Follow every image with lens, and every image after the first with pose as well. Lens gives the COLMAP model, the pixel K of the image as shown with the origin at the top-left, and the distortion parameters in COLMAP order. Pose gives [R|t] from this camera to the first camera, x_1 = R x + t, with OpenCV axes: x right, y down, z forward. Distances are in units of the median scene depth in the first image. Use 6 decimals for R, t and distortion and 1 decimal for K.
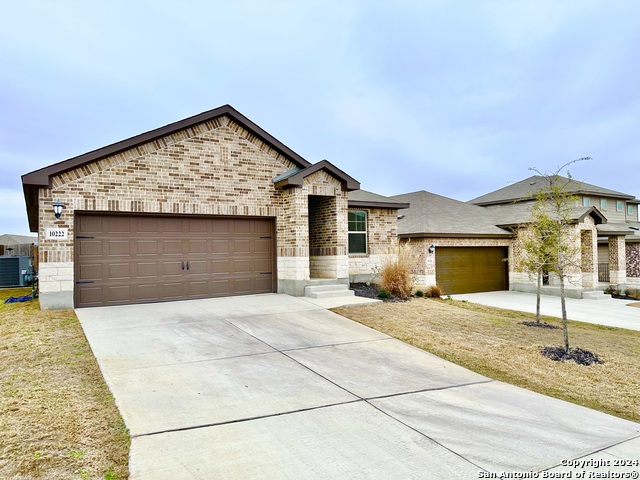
lens RADIAL K [[443.2, 0, 319.2], [0, 443.2, 242.8], [0, 0, 1]] dist [0.074428, -0.092670]
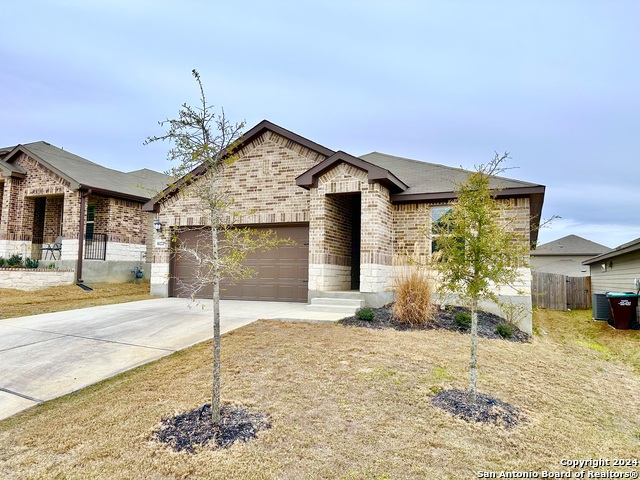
lens RADIAL K [[443.2, 0, 319.4], [0, 443.2, 238.5], [0, 0, 1]] dist [0.074428, -0.092670]
pose [[0.541280, -0.040767, -0.839854, 0.728527], [-0.012429, 0.998327, -0.056469, 0.031242], [0.840751, 0.041004, 0.539868, 0.530230]]
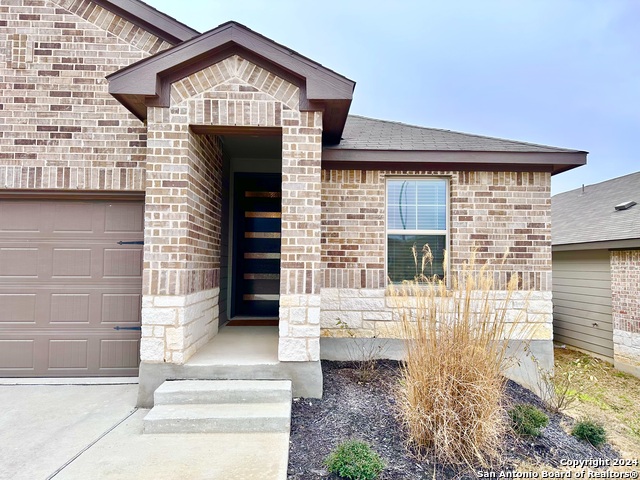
lens RADIAL K [[443.2, 0, 319.9], [0, 443.2, 239.4], [0, 0, 1]] dist [0.074428, -0.092670]
pose [[0.866374, -0.001411, -0.499394, 0.258225], [-0.014092, 0.999529, -0.027271, -0.006309], [0.499197, 0.030665, 0.865946, 0.758942]]
